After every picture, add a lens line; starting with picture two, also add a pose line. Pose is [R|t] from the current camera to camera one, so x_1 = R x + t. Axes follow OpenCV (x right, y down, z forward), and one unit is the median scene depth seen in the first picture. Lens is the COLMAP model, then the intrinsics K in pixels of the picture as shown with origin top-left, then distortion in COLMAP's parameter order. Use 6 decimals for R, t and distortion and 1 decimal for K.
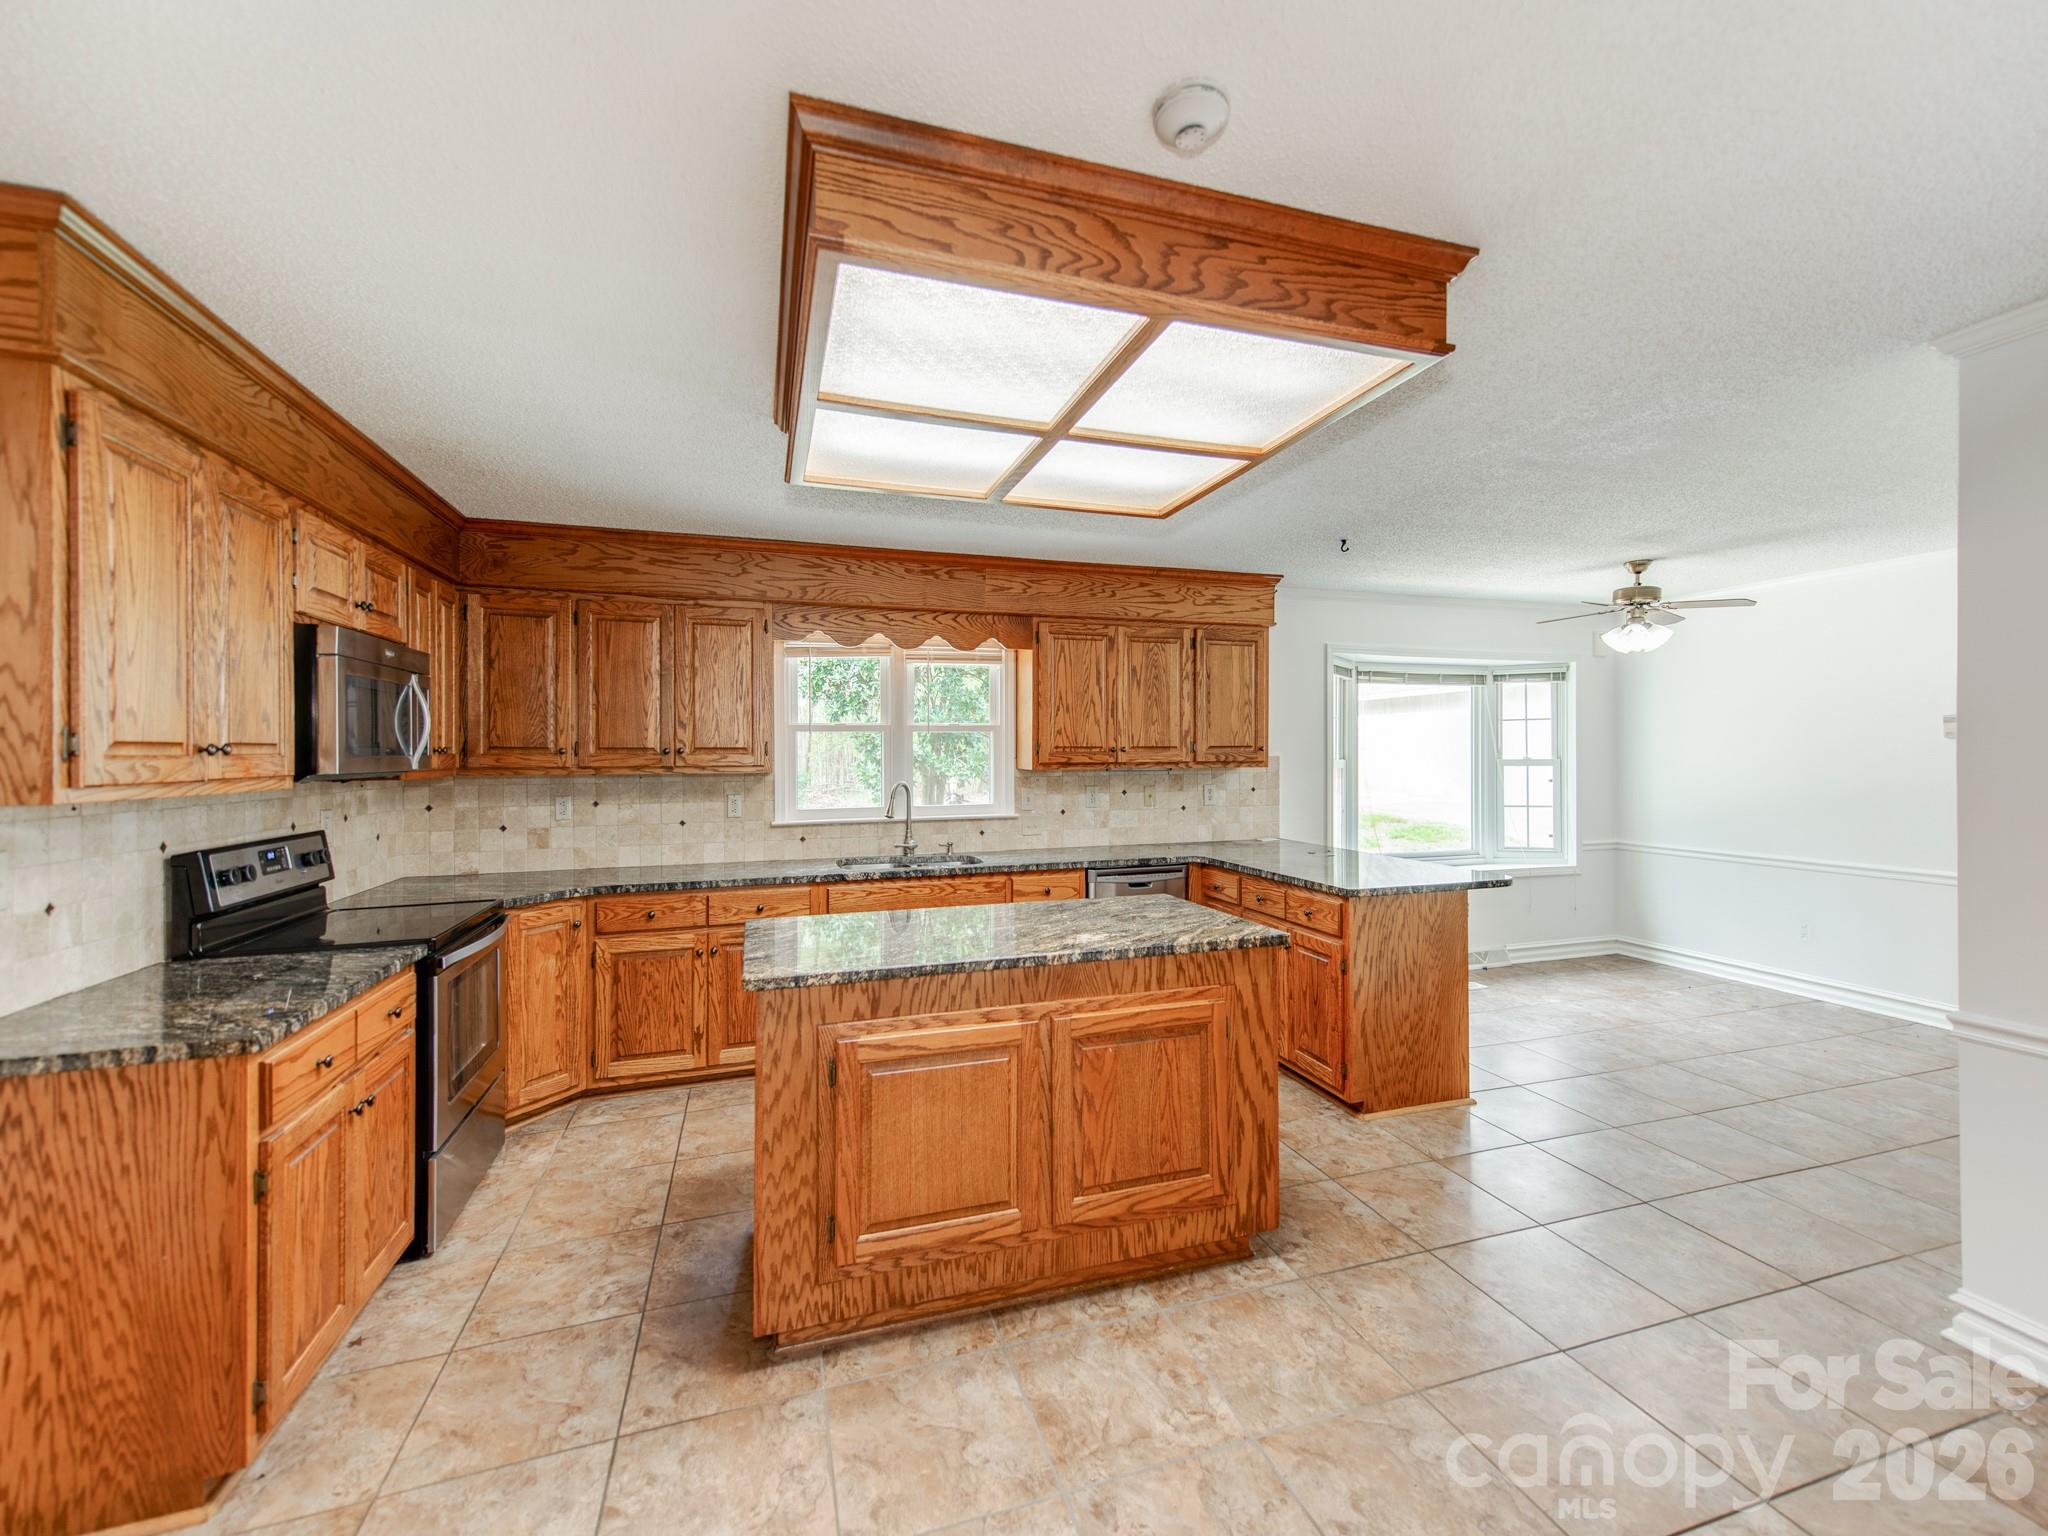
lens RADIAL K [[841.8, 0, 1030.7], [0, 841.8, 755.1], [0, 0, 1]] dist [0.024550, -0.006310]
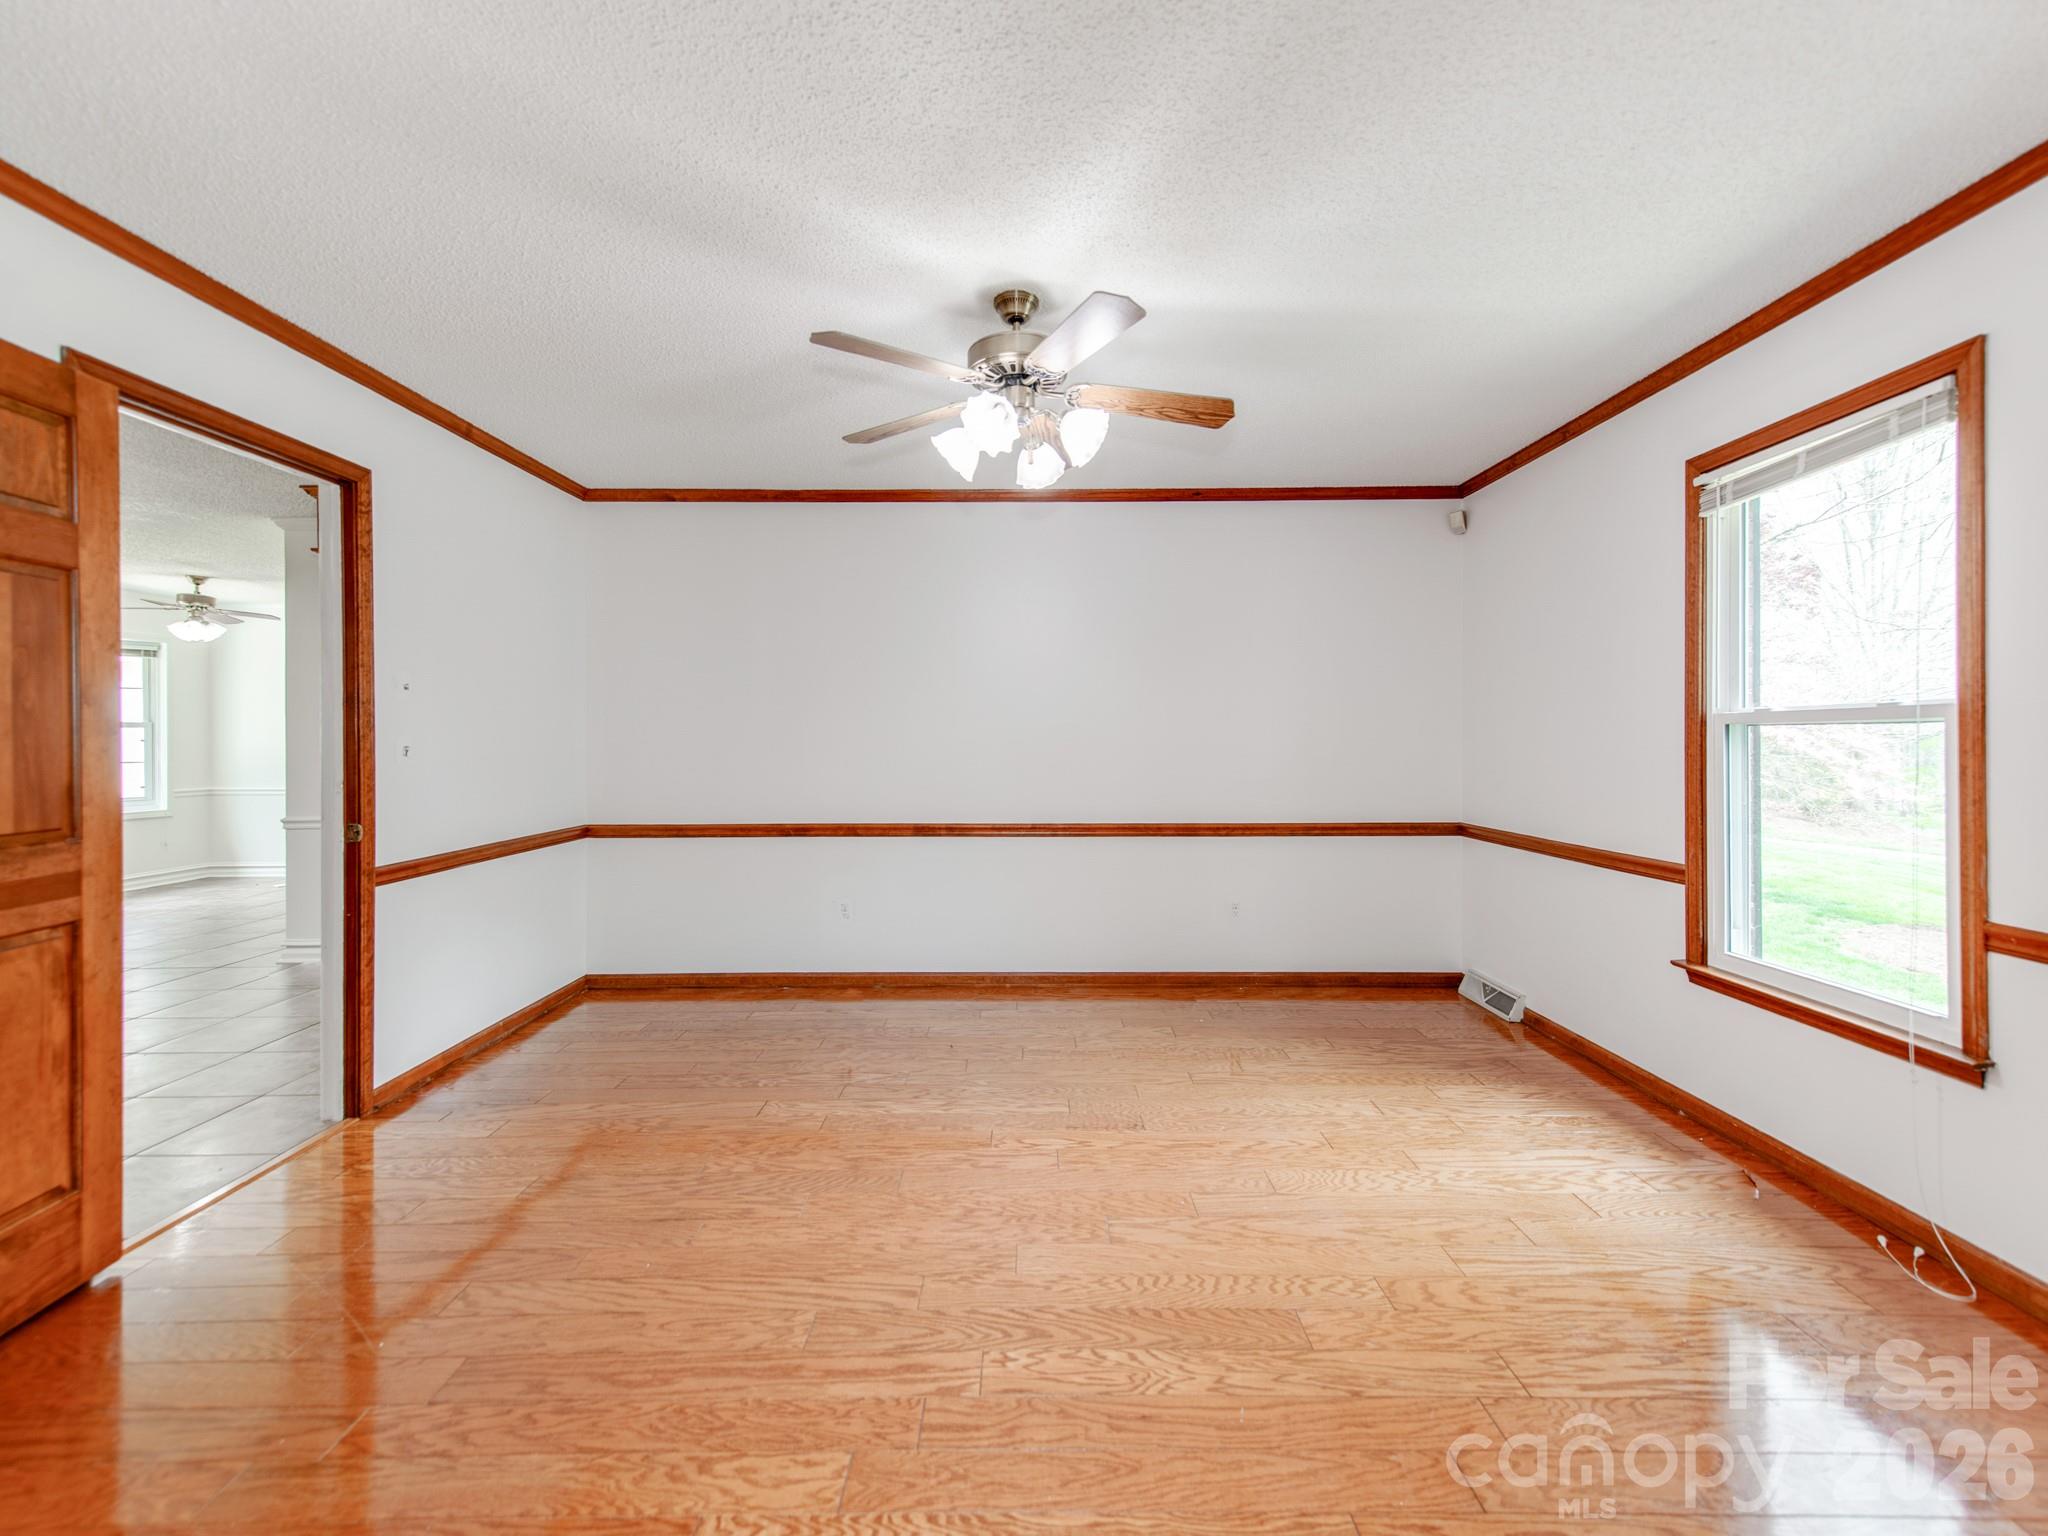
lens RADIAL K [[857.5, 0, 1019.6], [0, 857.5, 743.7], [0, 0, 1]] dist [0.034067, -0.007332]
pose [[0.301362, 0.001747, 0.953508, -0.312358], [0.003424, 0.999990, -0.002914, 0.068770], [-0.953504, 0.004143, 0.301353, -0.878262]]
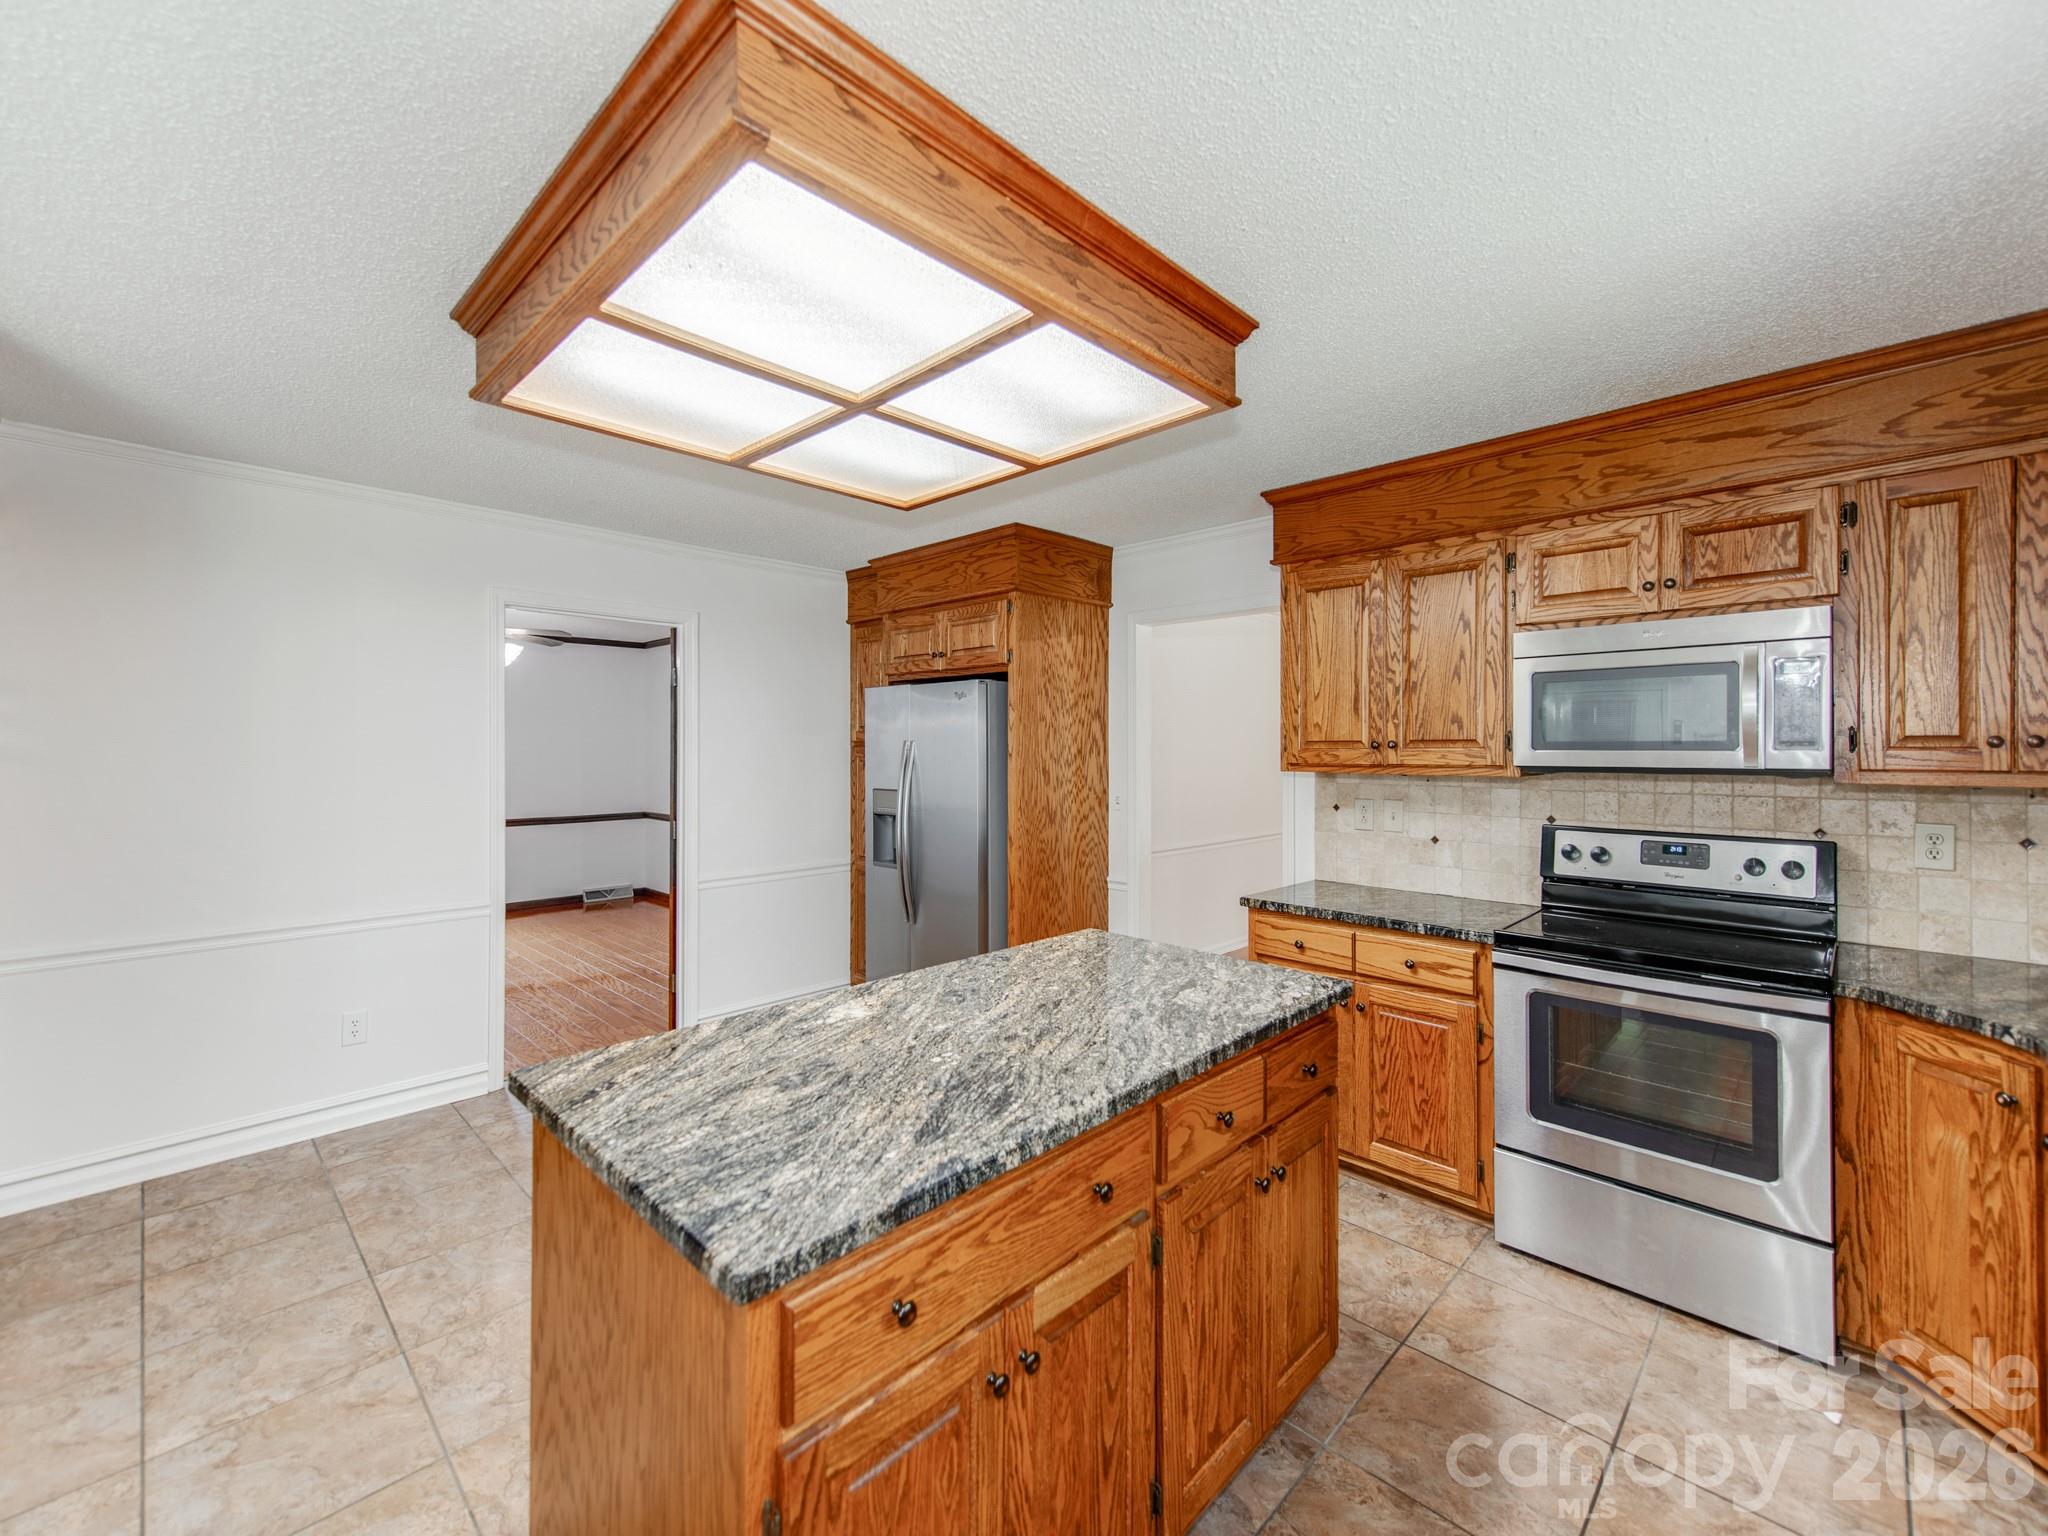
lens RADIAL K [[857.5, 0, 1019.6], [0, 857.5, 743.7], [0, 0, 1]] dist [0.034067, -0.007332]
pose [[-0.886481, 0.002048, -0.462760, 0.180280], [0.002960, 0.999995, -0.001244, -0.004392], [0.462755, -0.002472, -0.886483, 1.083925]]
